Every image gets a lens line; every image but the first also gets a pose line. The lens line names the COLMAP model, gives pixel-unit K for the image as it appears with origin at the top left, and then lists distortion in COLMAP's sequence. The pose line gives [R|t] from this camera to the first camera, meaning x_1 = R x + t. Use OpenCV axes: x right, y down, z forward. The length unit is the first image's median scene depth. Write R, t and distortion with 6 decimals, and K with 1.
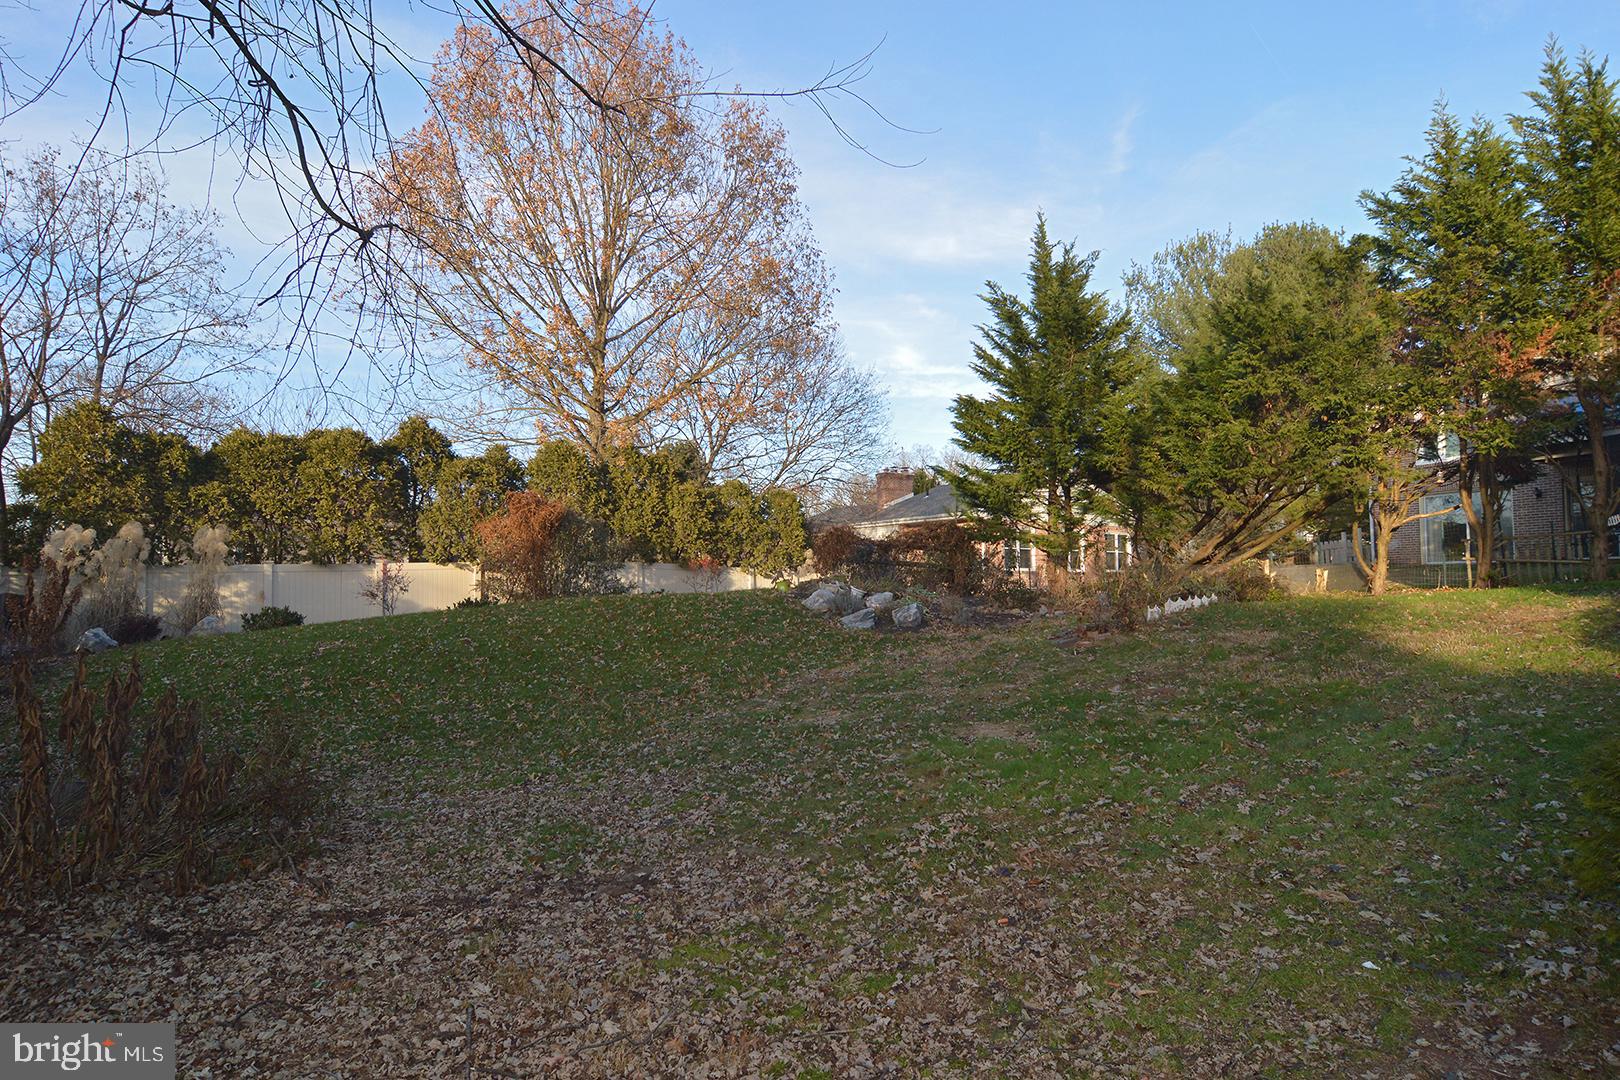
lens RADIAL K [[881.1, 0, 807.2], [0, 881.1, 531.2], [0, 0, 1]] dist [-0.008951, -0.004329]
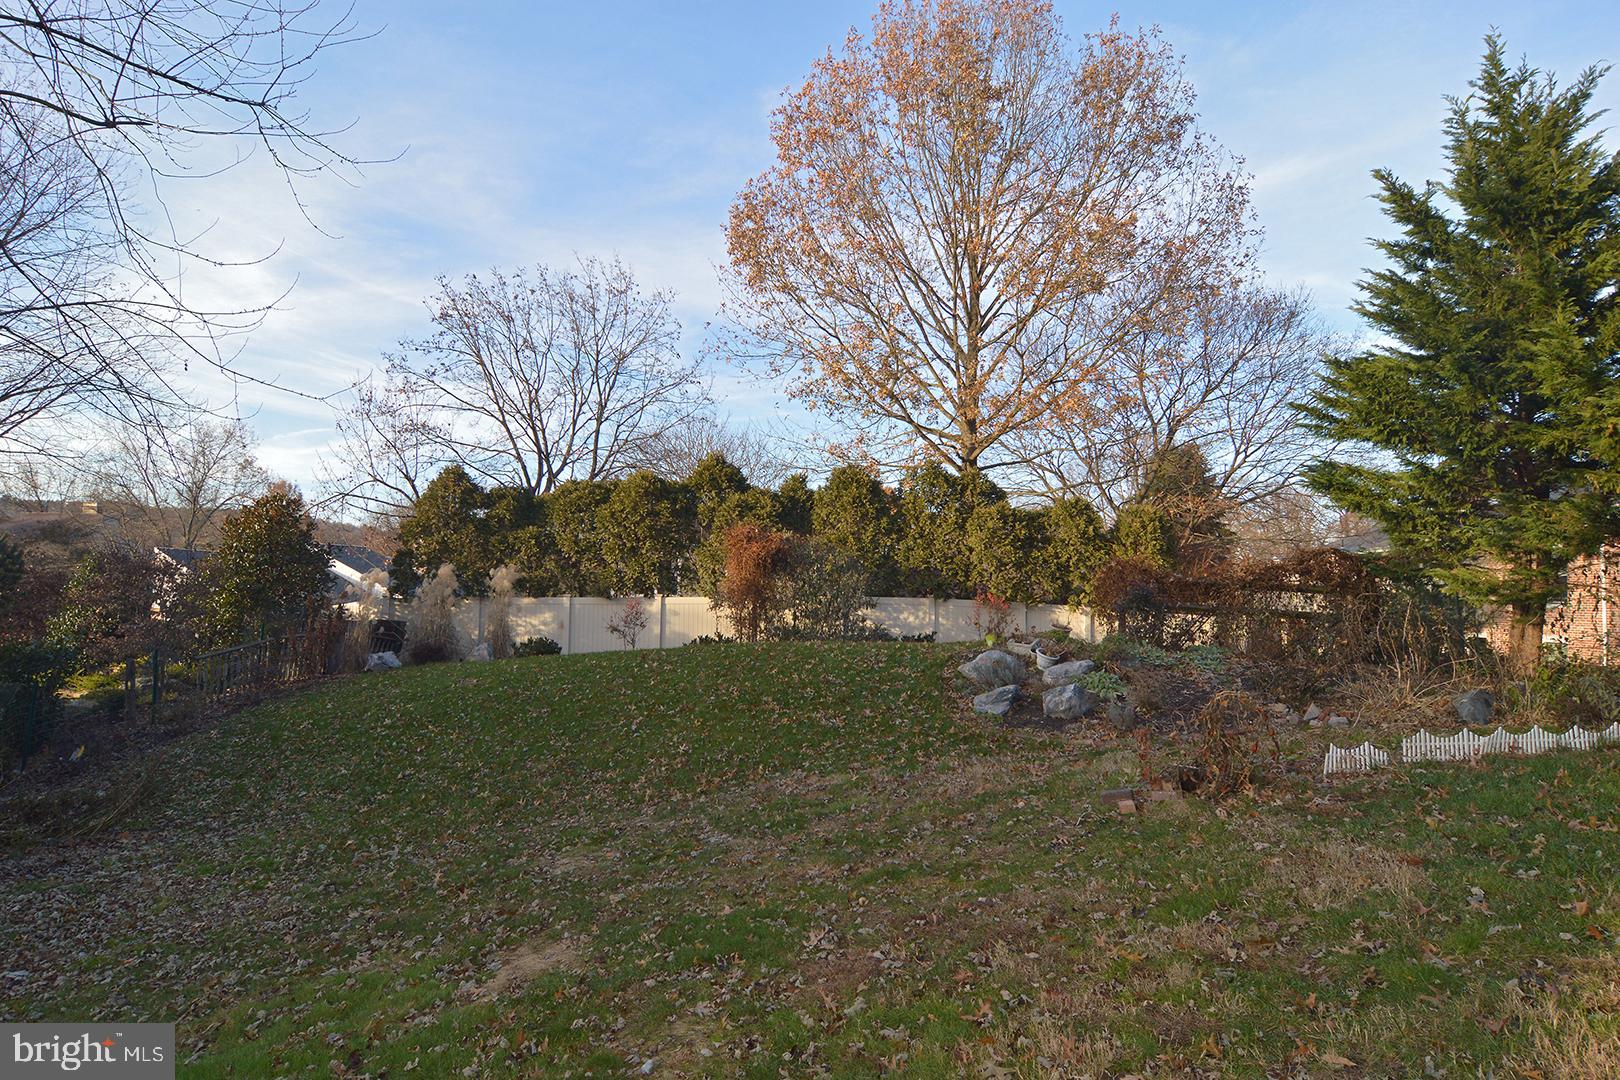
lens RADIAL K [[881.1, 0, 808.6], [0, 881.1, 547.9], [0, 0, 1]] dist [-0.008951, -0.004329]
pose [[0.784564, -0.012059, -0.619931, 0.312463], [0.014785, 0.999890, -0.000739, -0.019468], [0.619872, -0.008586, 0.784656, 0.284382]]
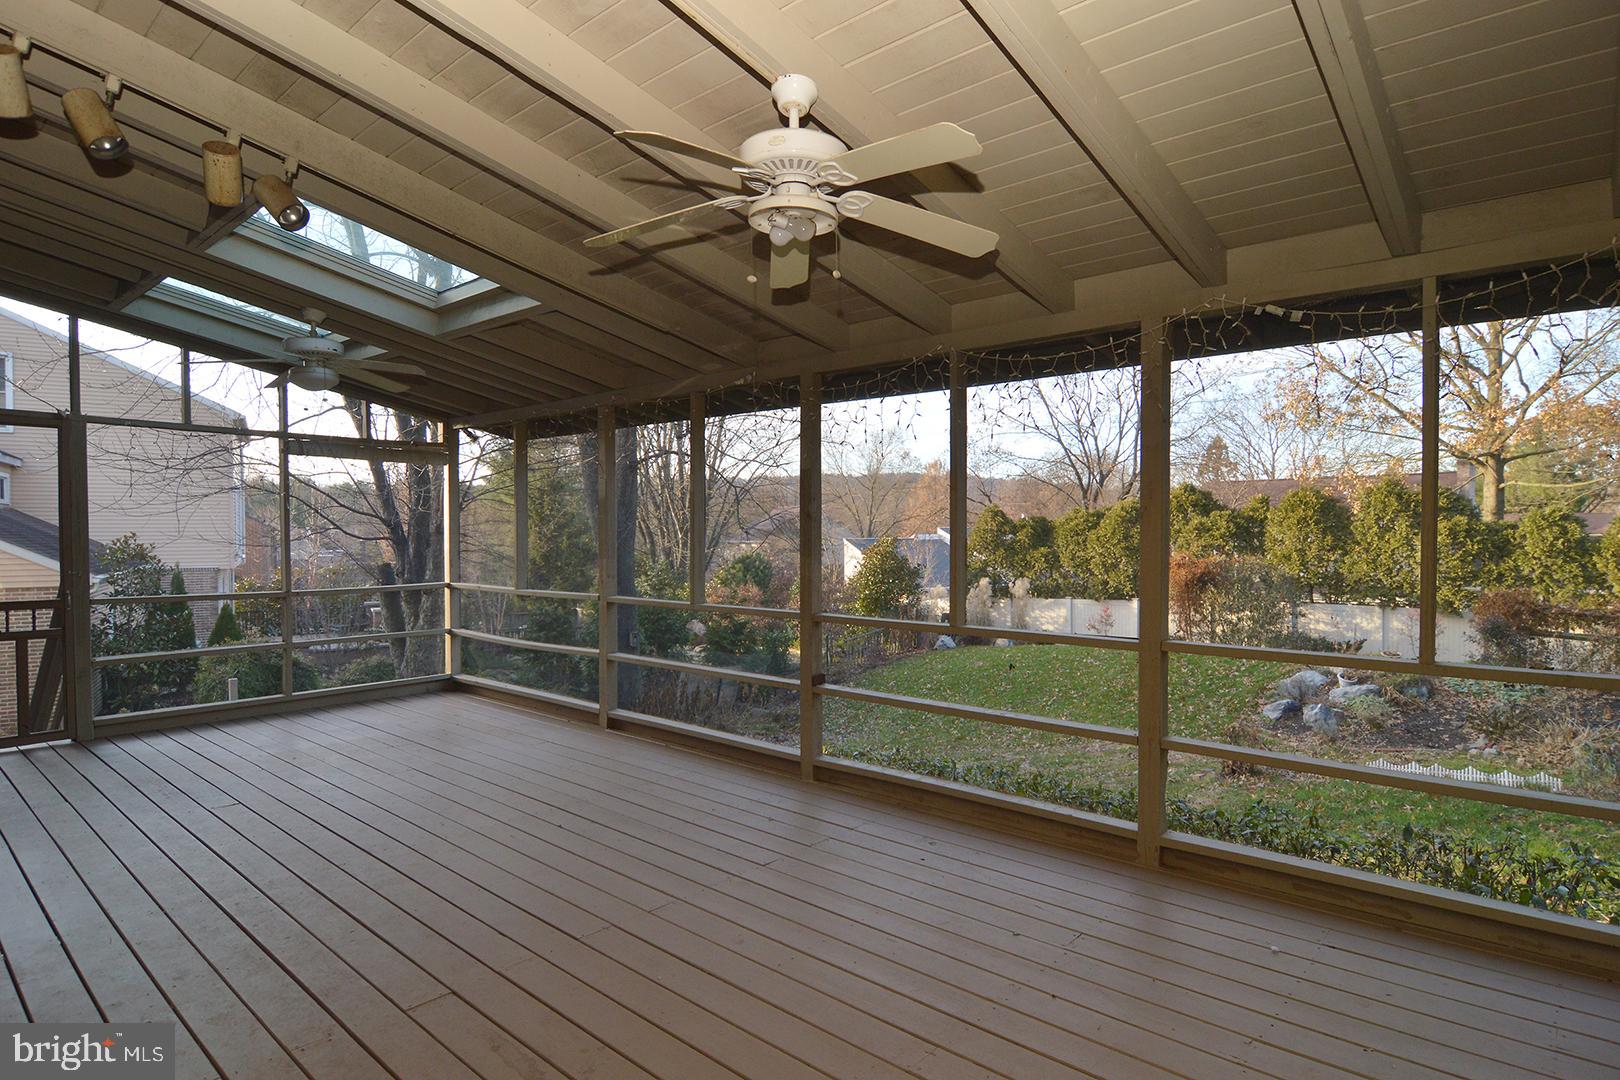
lens RADIAL K [[881.1, 0, 805.6], [0, 881.1, 538.6], [0, 0, 1]] dist [-0.008951, -0.004329]
pose [[0.198371, 0.006044, -0.980108, 0.770071], [0.068612, 0.997442, 0.020038, -0.124925], [0.977723, -0.071222, 0.197449, 0.228252]]
